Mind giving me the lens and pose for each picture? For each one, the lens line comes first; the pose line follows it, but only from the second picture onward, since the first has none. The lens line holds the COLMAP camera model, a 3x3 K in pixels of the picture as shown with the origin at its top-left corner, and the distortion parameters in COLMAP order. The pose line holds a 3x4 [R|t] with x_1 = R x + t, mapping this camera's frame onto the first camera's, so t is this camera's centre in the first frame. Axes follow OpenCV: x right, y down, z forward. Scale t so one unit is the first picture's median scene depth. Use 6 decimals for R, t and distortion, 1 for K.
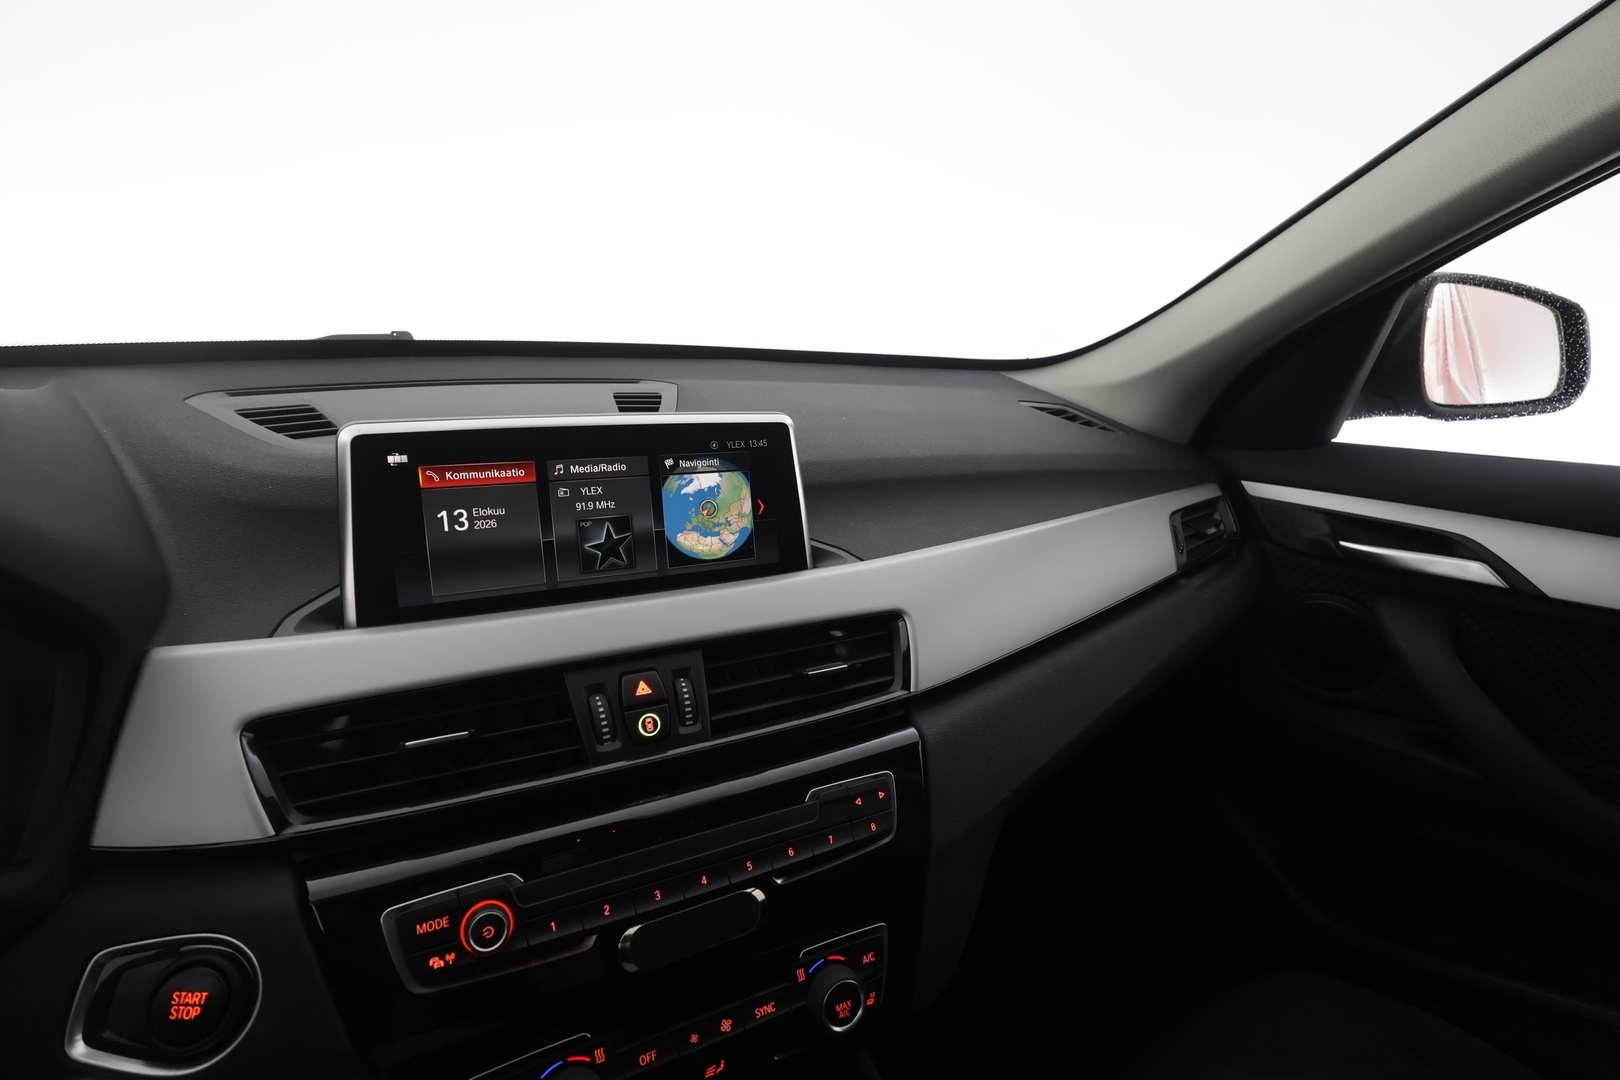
lens RADIAL K [[744.0, 0, 804.9], [0, 744.0, 543.9], [0, 0, 1]] dist [0.000691, 0.001174]
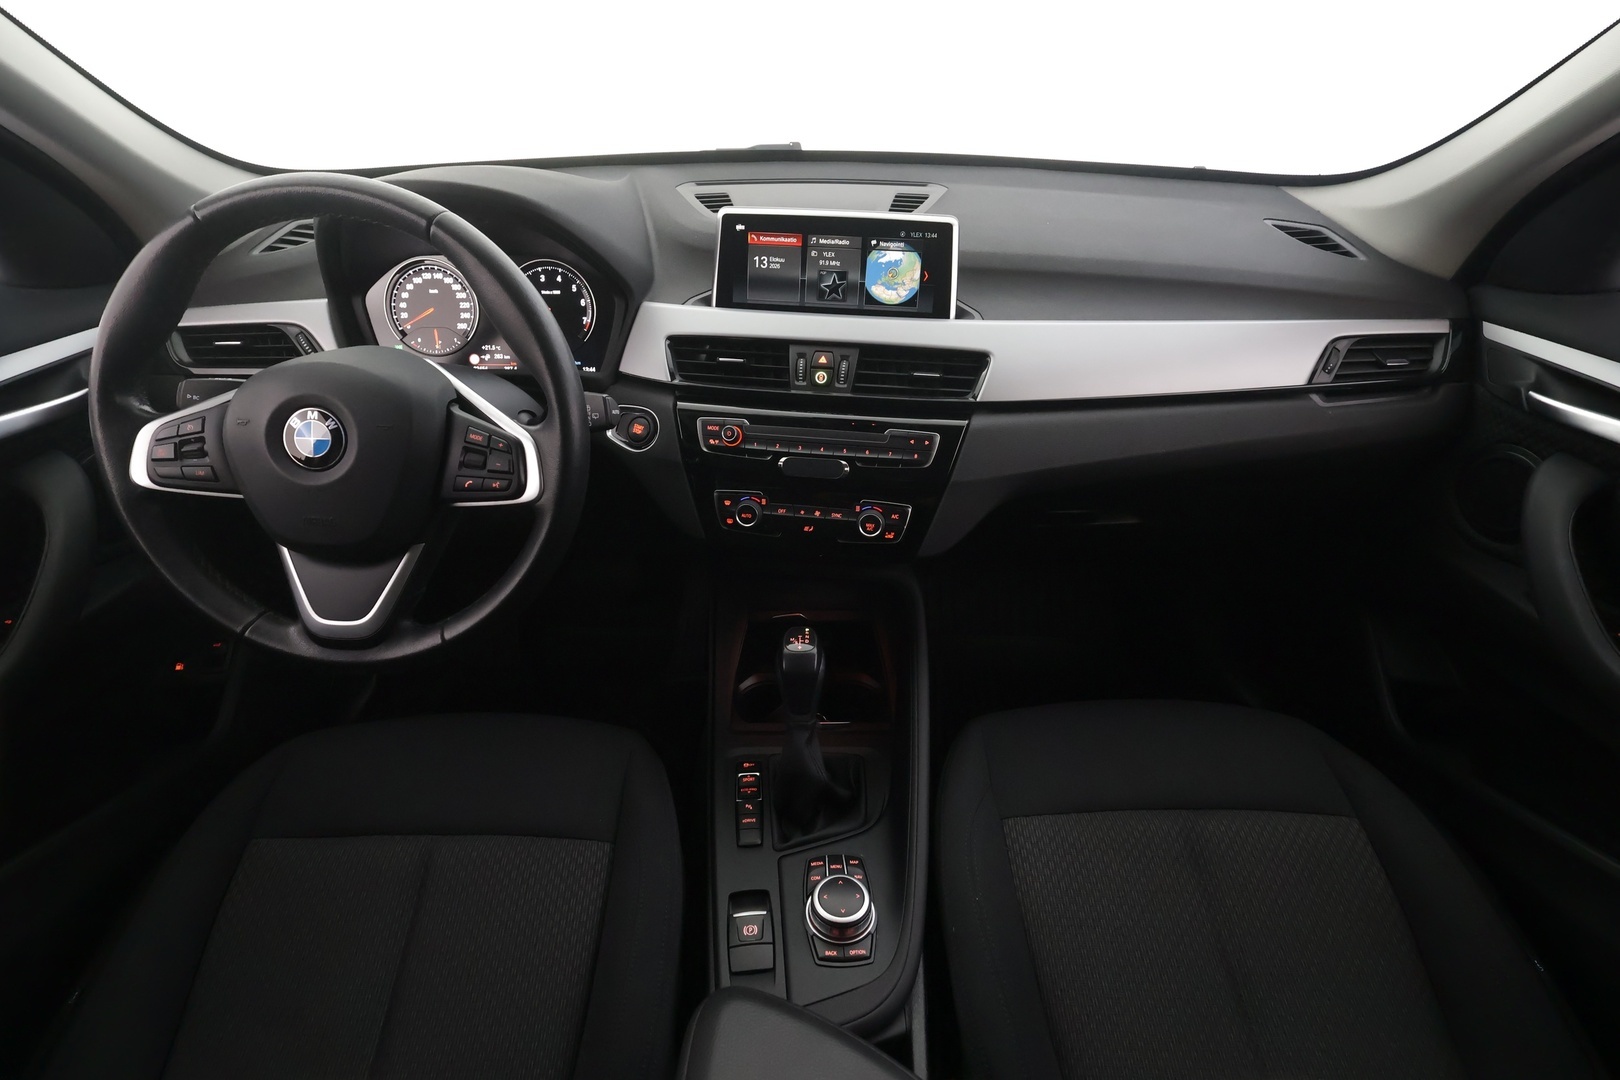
lens RADIAL K [[744.0, 0, 805.6], [0, 744.0, 542.8], [0, 0, 1]] dist [0.000691, 0.001174]
pose [[0.826395, 0.285223, -0.485509, 0.771815], [-0.150358, 0.942689, 0.297876, 0.062744], [0.542644, -0.173163, 0.821919, -0.679027]]
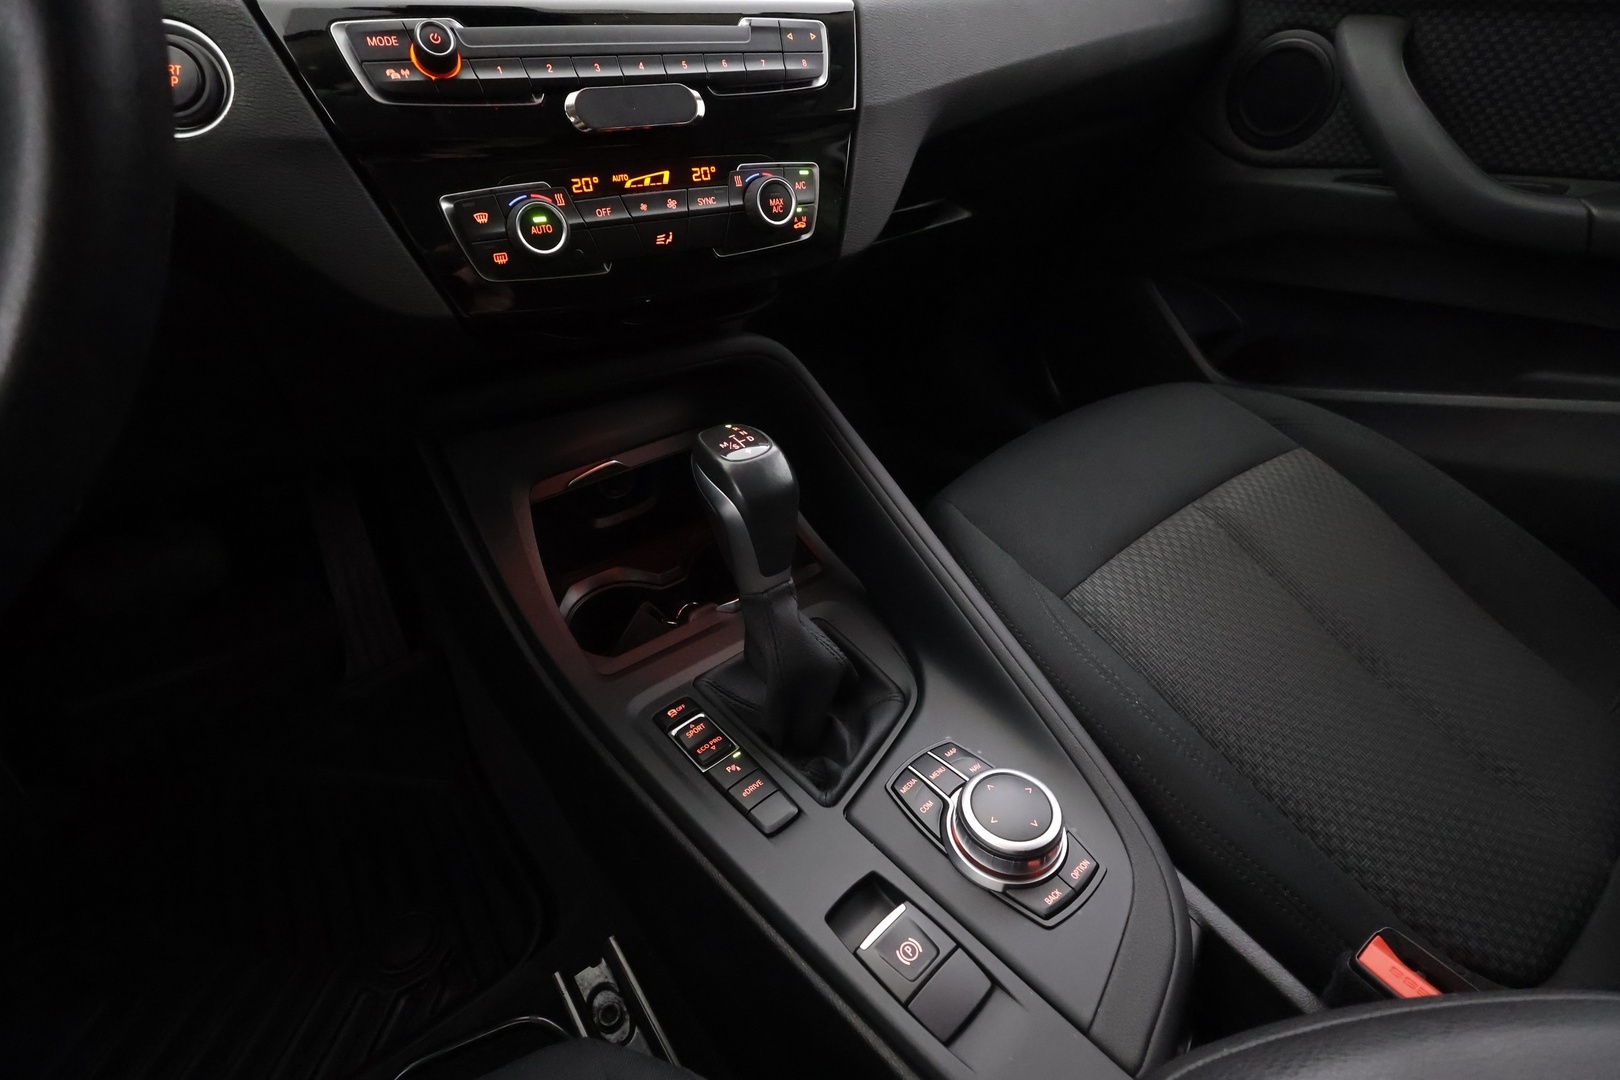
lens RADIAL K [[744.0, 0, 803.1], [0, 744.0, 543.9], [0, 0, 1]] dist [0.000691, 0.001174]
pose [[0.999065, -0.027531, 0.033336, 0.033600], [0.013035, 0.926979, 0.374886, 0.566789], [-0.041223, -0.374101, 0.926471, -0.203288]]
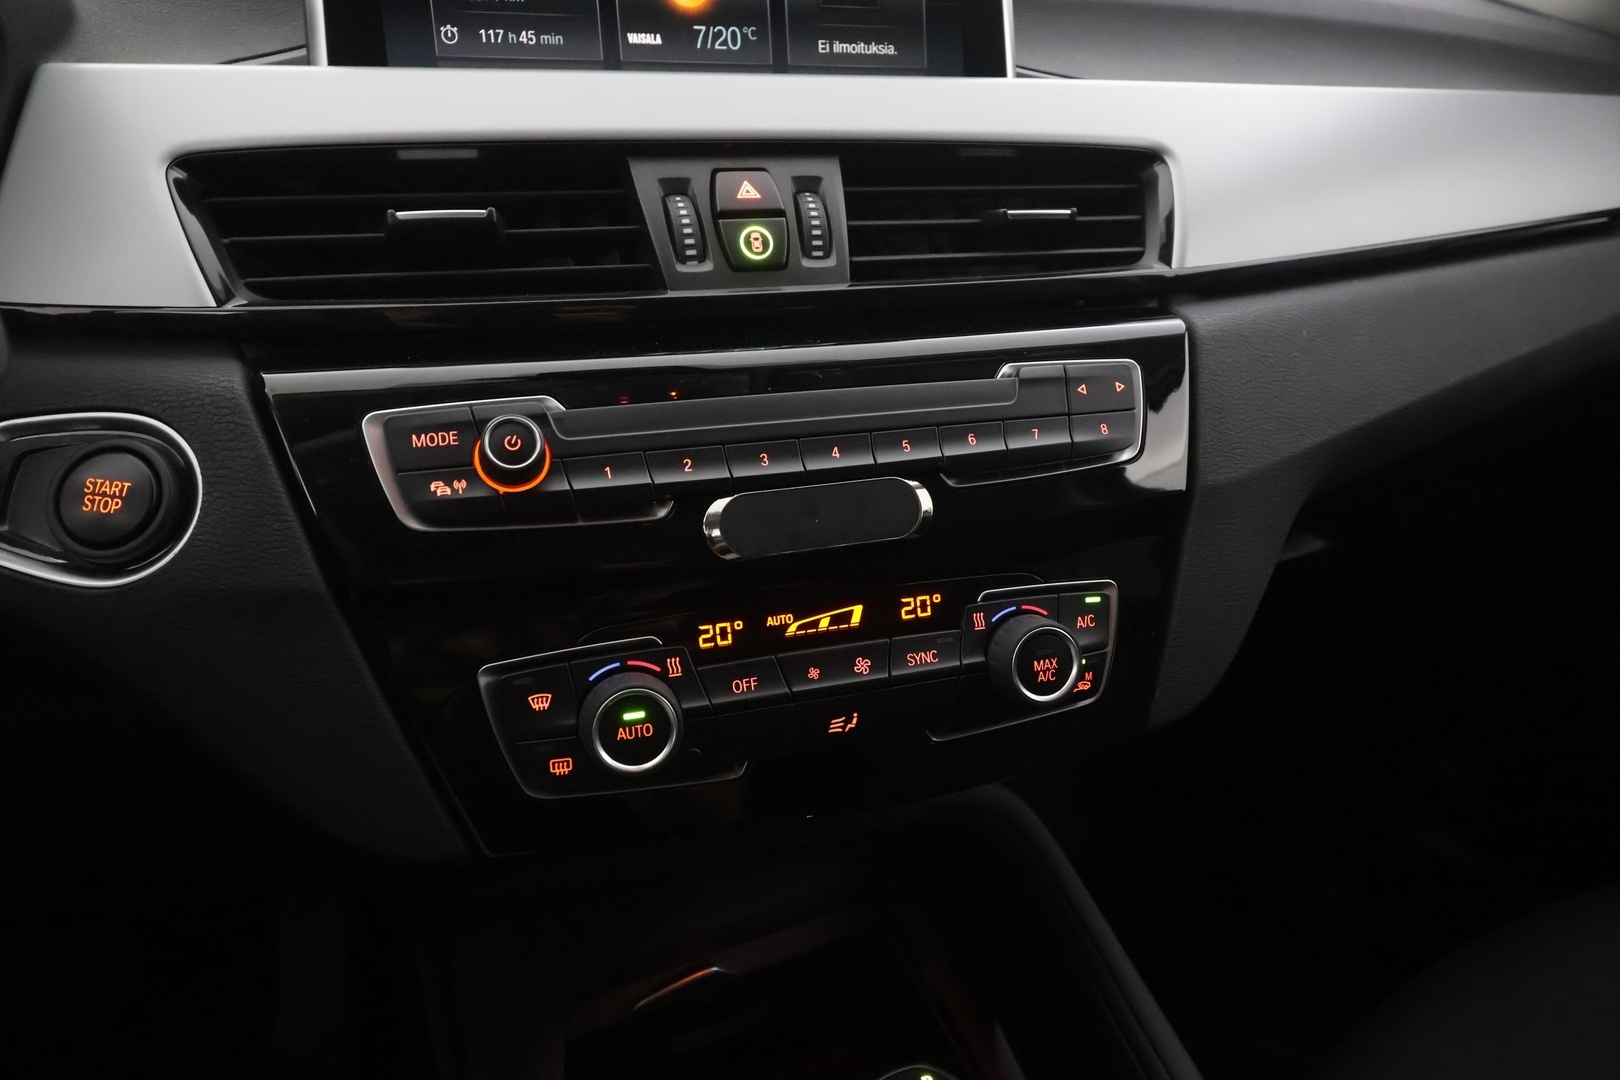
lens RADIAL K [[1041.4, 0, 804.8], [0, 1041.4, 538.1], [0, 0, 1]] dist [0.000325, 0.005727]
pose [[0.987998, 0.048311, -0.146715, -0.021863], [-0.030091, 0.991831, 0.123961, 0.341256], [0.151505, -0.118058, 0.981381, 0.088196]]
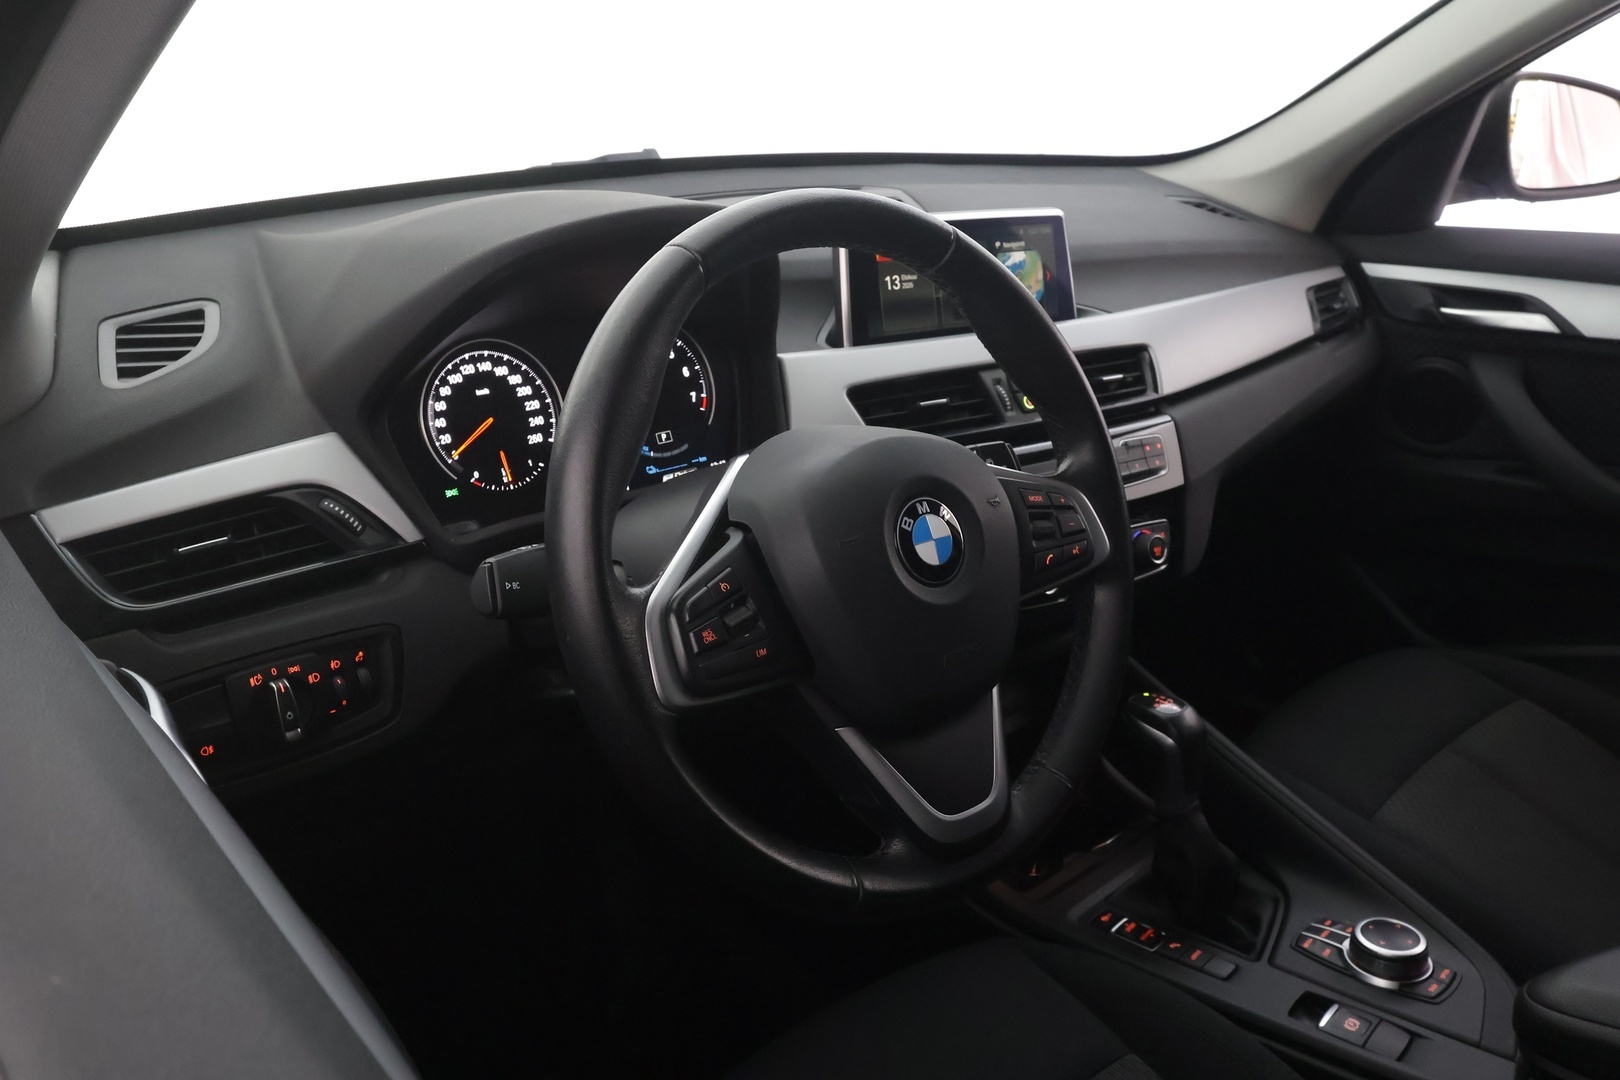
lens RADIAL K [[1265.7, 0, 793.7], [0, 1265.7, 544.4], [0, 0, 1]] dist [-0.003520, 0.007933]
pose [[0.991996, -0.059979, 0.111117, -0.939773], [0.051961, 0.995925, 0.073708, 0.288853], [-0.115085, -0.067344, 0.991070, -1.541360]]
